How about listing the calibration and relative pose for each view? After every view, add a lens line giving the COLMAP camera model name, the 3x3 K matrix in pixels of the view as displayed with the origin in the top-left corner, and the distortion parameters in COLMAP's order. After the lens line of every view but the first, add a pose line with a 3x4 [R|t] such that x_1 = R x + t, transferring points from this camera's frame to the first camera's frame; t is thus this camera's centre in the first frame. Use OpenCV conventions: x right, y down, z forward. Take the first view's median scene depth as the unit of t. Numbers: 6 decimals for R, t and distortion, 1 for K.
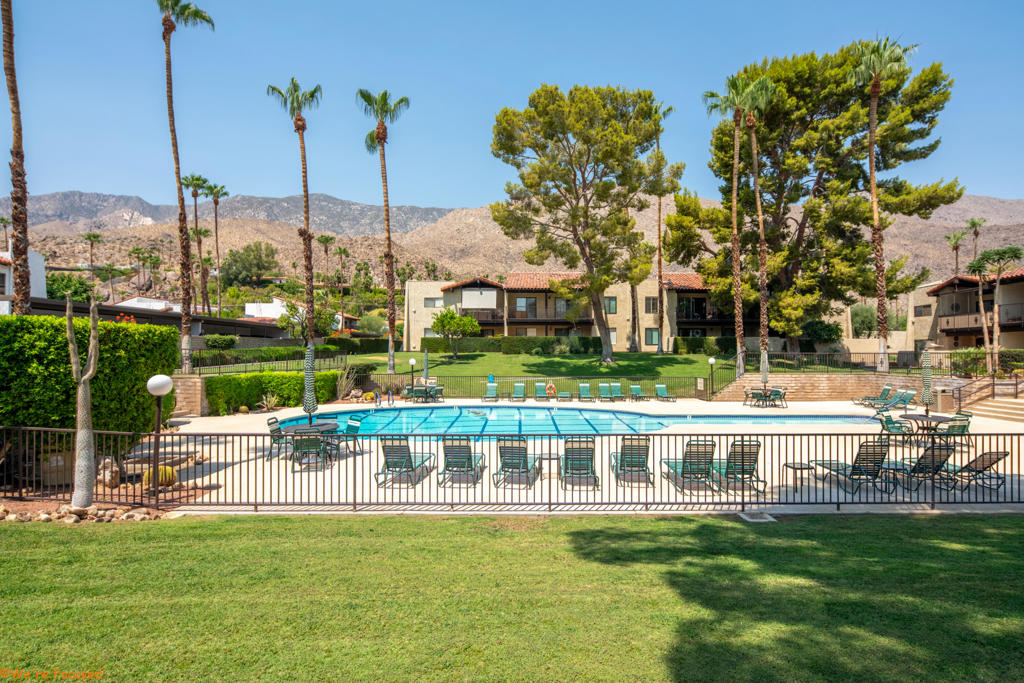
lens RADIAL K [[513.3, 0, 512.0], [0, 513.3, 341.5], [0, 0, 1]] dist [0.002102, -0.000631]
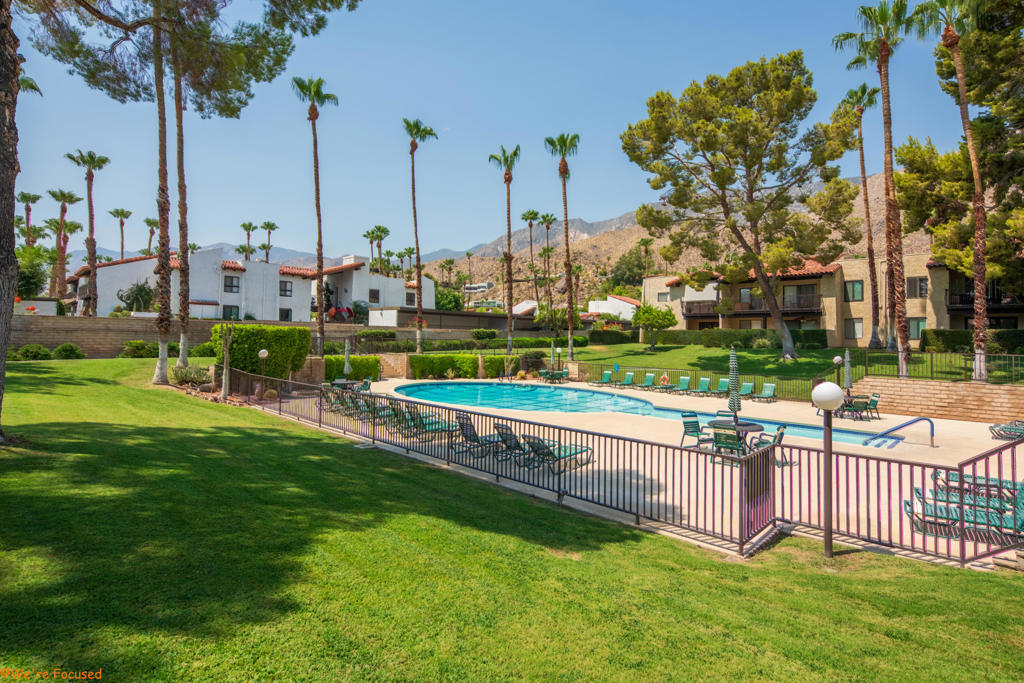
lens RADIAL K [[498.0, 0, 512.7], [0, 498.0, 328.2], [0, 0, 1]] dist [-0.004032, -0.000212]
pose [[0.709895, -0.003336, -0.704299, 0.519507], [-0.001225, 0.999981, -0.005971, -0.006679], [0.704306, 0.005102, 0.709878, 0.056517]]
